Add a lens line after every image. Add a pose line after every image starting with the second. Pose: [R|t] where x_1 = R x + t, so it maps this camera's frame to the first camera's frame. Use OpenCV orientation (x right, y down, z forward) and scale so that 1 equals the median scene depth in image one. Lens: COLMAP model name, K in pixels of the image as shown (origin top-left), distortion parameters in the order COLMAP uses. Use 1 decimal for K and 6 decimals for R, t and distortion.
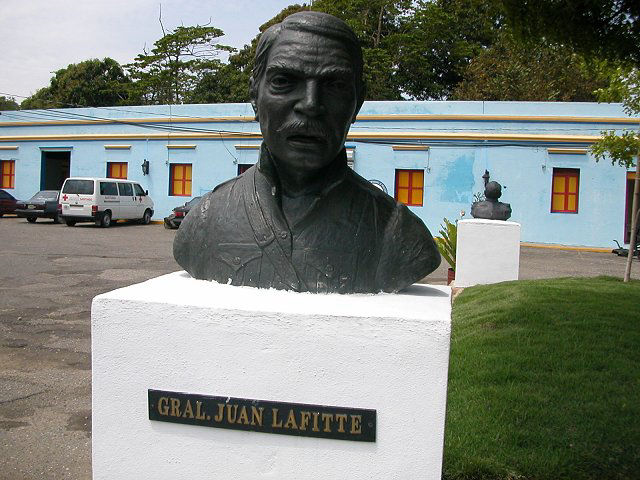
lens RADIAL K [[668.7, 0, 317.3], [0, 668.7, 253.8], [0, 0, 1]] dist [-0.151677, 0.013979]
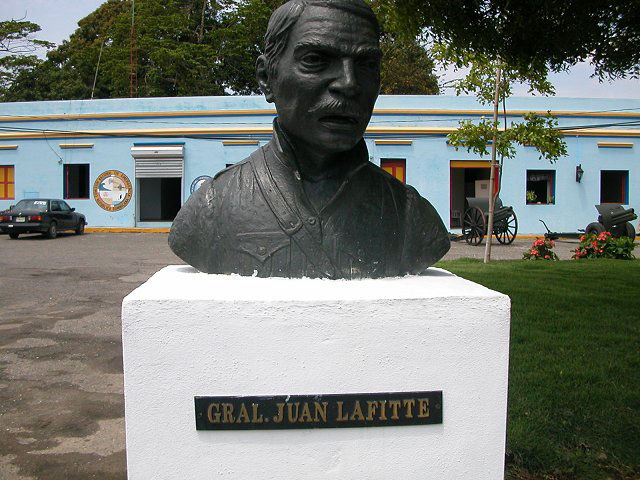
lens RADIAL K [[668.7, 0, 317.3], [0, 668.7, 253.8], [0, 0, 1]] dist [-0.151677, 0.013979]
pose [[0.967163, -0.052626, 0.248649, -0.301323], [0.050941, 0.998614, 0.013212, 0.006731], [-0.248999, -0.000112, 0.968504, 0.078732]]
